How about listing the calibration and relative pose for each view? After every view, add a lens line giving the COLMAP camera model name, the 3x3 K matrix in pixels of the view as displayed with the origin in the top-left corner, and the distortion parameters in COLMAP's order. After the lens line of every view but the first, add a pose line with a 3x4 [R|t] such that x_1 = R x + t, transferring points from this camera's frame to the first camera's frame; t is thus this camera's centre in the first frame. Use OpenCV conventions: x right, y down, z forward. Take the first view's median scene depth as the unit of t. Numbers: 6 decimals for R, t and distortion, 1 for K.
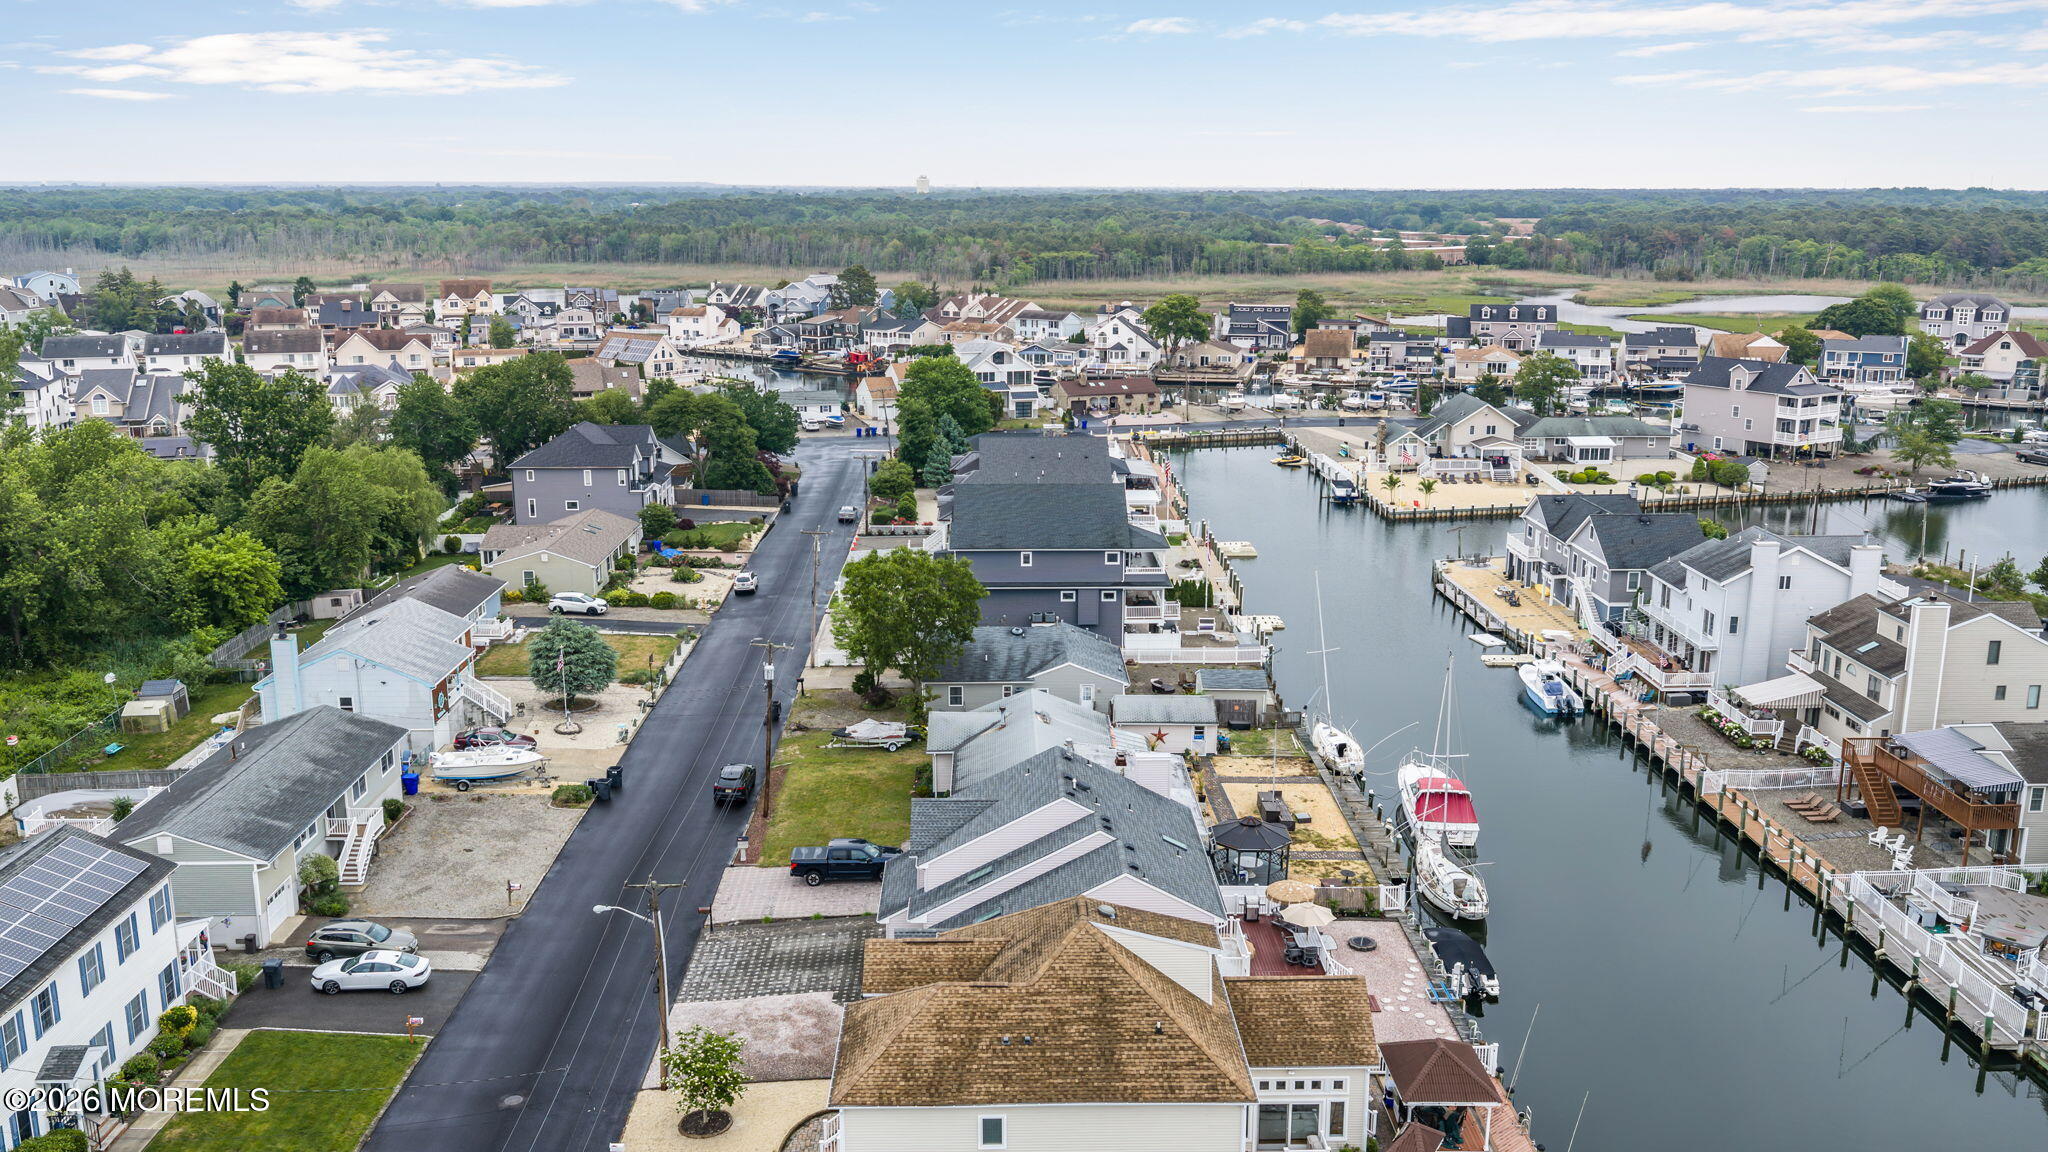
lens RADIAL K [[1690.2, 0, 1024.0], [0, 1690.2, 576.0], [0, 0, 1]] dist [0.039824, -0.089840]
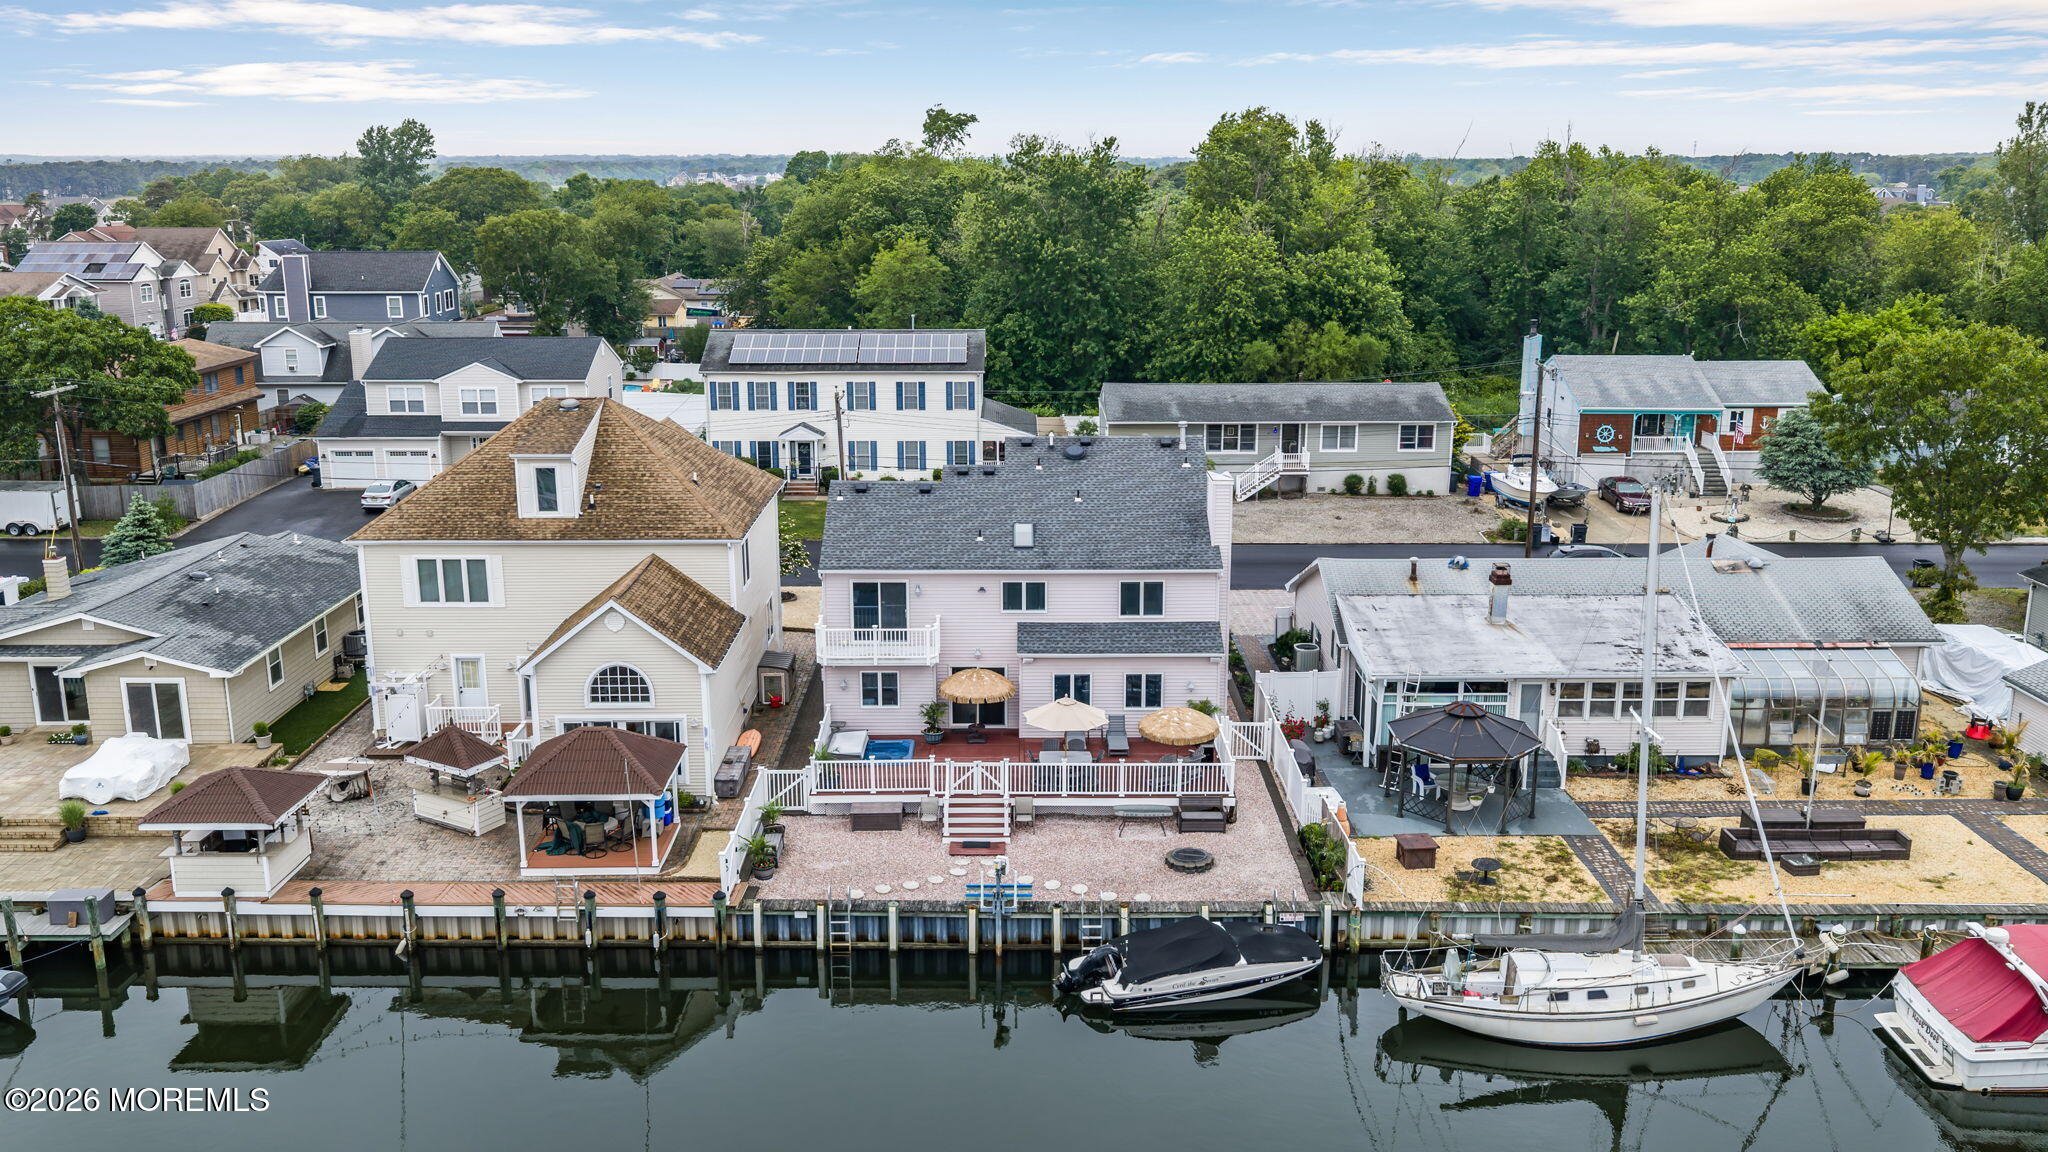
lens RADIAL K [[1690.2, 0, 1024.0], [0, 1690.2, 576.0], [0, 0, 1]] dist [0.039824, -0.089840]
pose [[-0.016589, 0.235654, -0.971695, 0.205403], [-0.224030, 0.946244, 0.233307, 0.001339], [0.974441, 0.221560, 0.037096, 0.251970]]
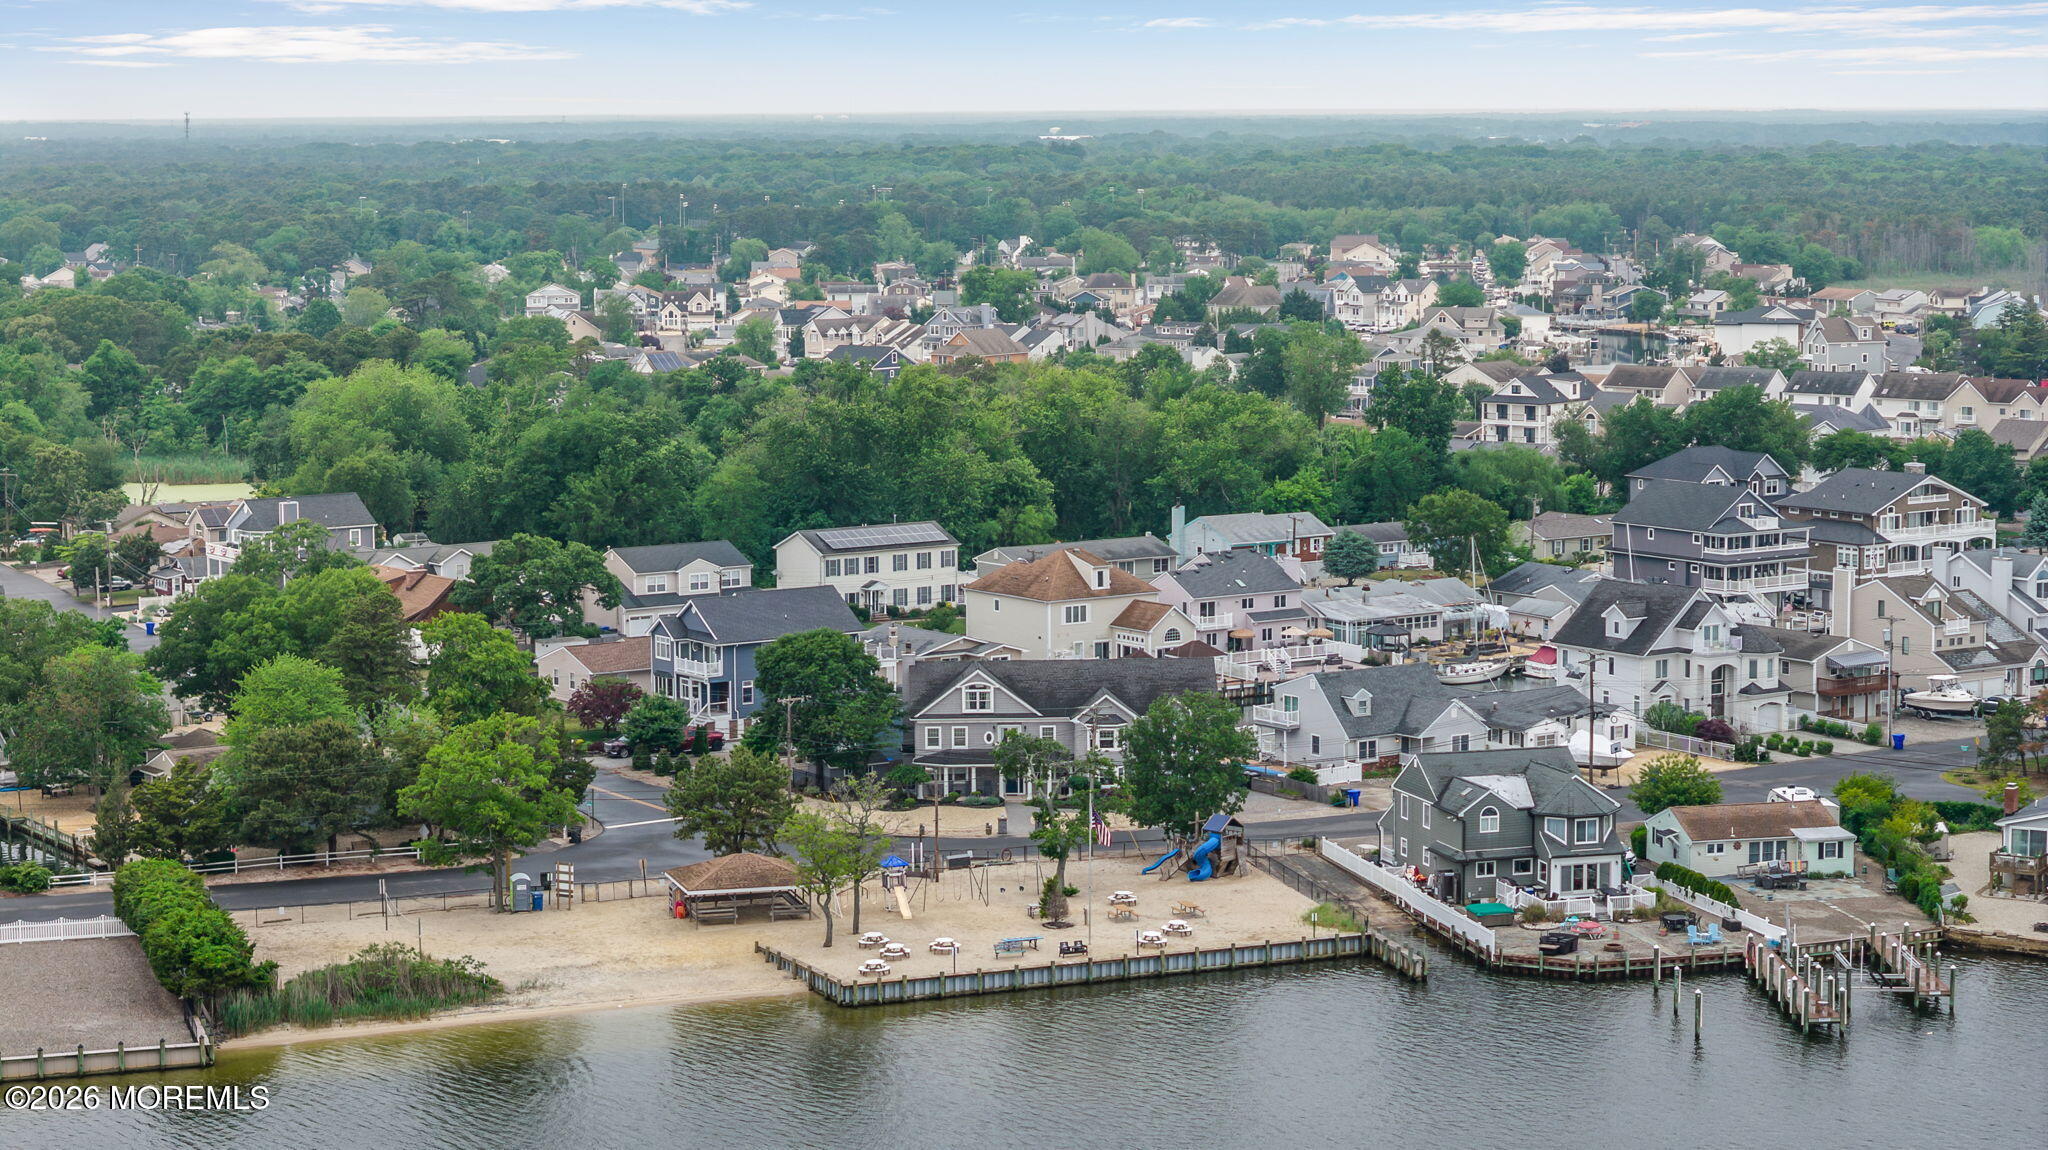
lens RADIAL K [[4110.5, 0, 1024.0], [0, 4110.5, 575.0], [0, 0, 1]] dist [-0.193351, 0.542536]
pose [[0.550309, 0.089434, -0.830157, 1.051398], [-0.181701, 0.983247, -0.014523, 0.068978], [0.814951, 0.158833, 0.557340, -0.513170]]
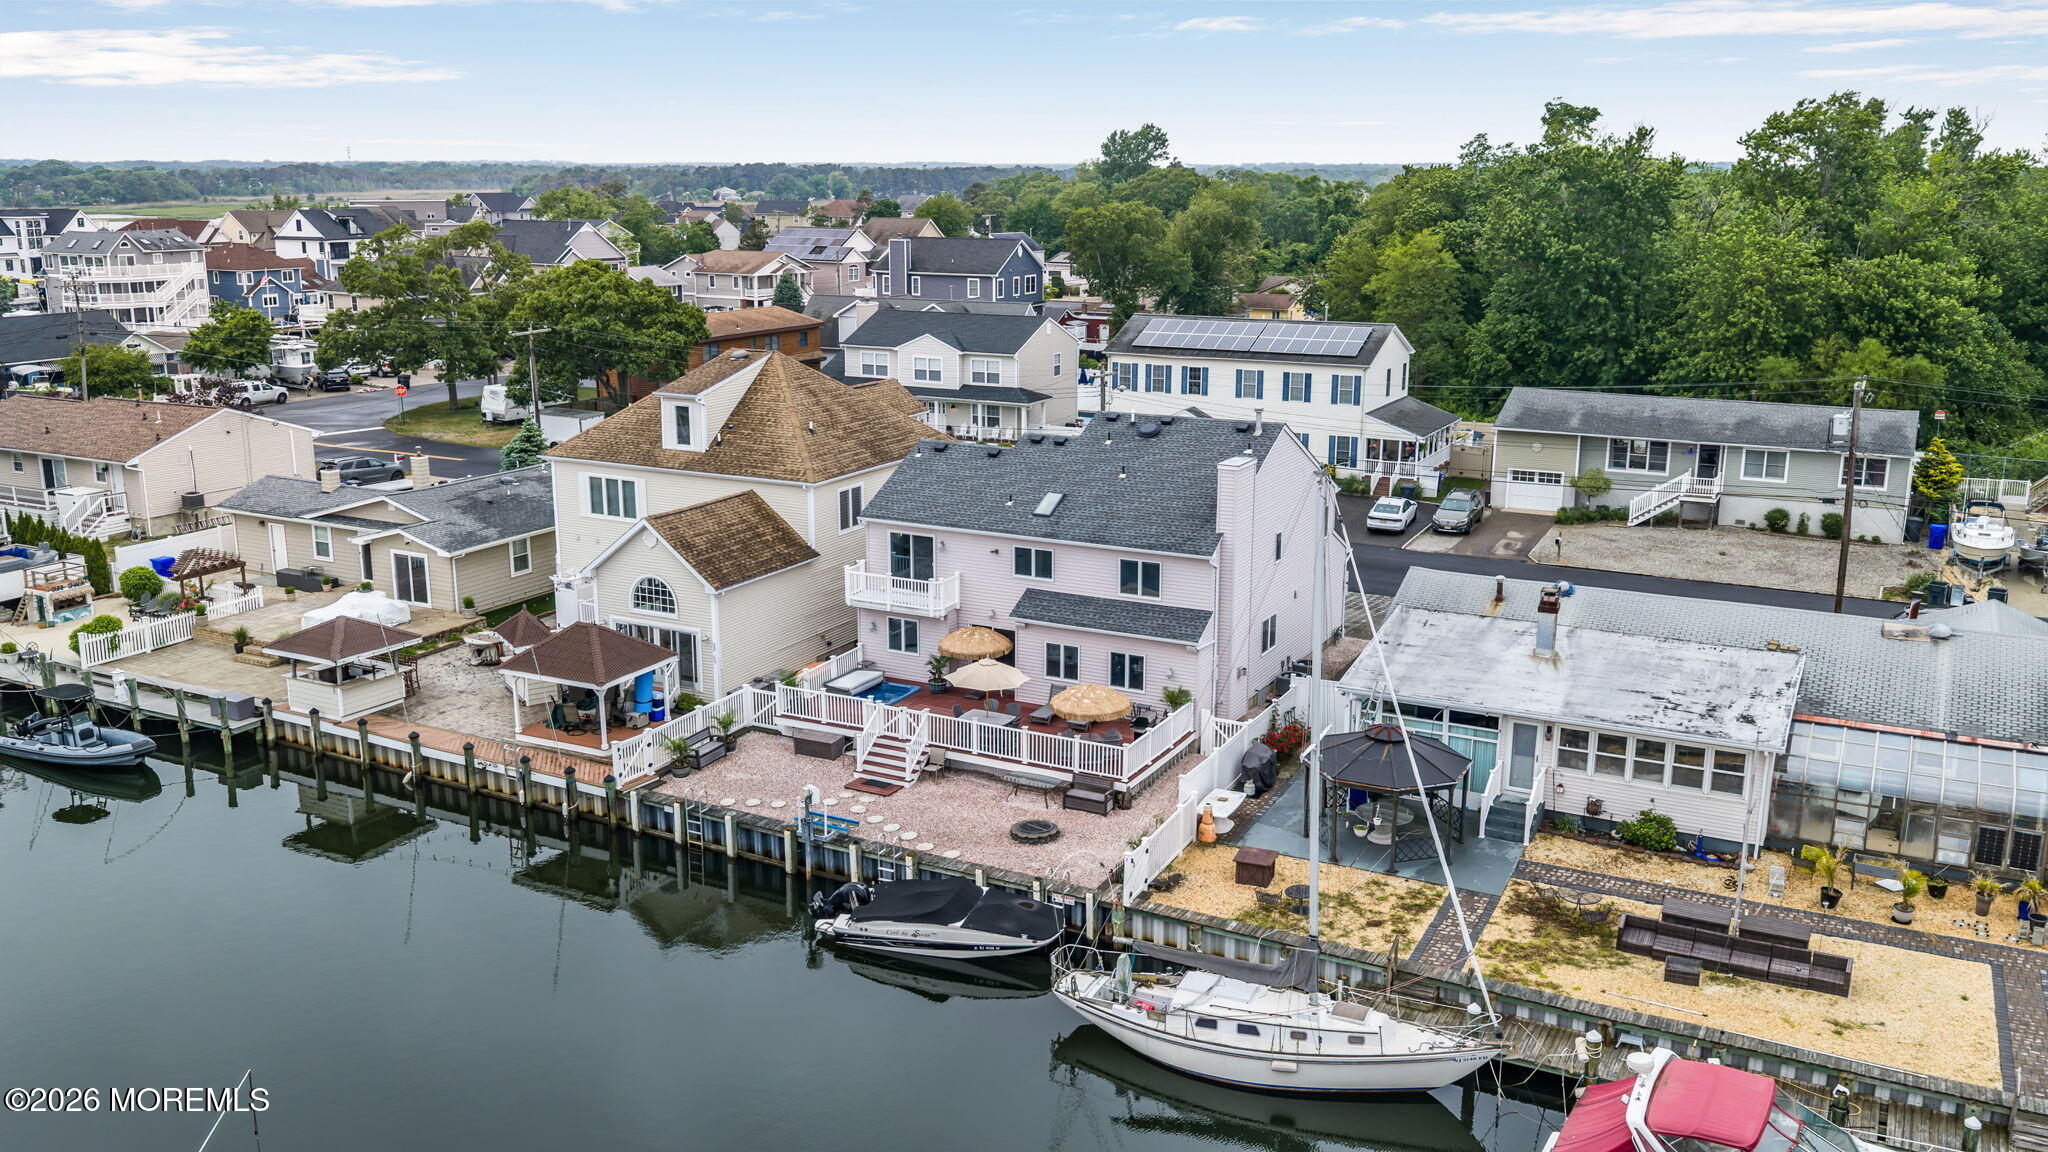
lens RADIAL K [[1690.2, 0, 1024.0], [0, 1690.2, 576.0], [0, 0, 1]] dist [0.039824, -0.089840]
pose [[-0.485186, 0.201132, -0.850964, 0.186849], [-0.199825, 0.921929, 0.331838, -0.014114], [0.851272, 0.331047, -0.407116, 0.335099]]
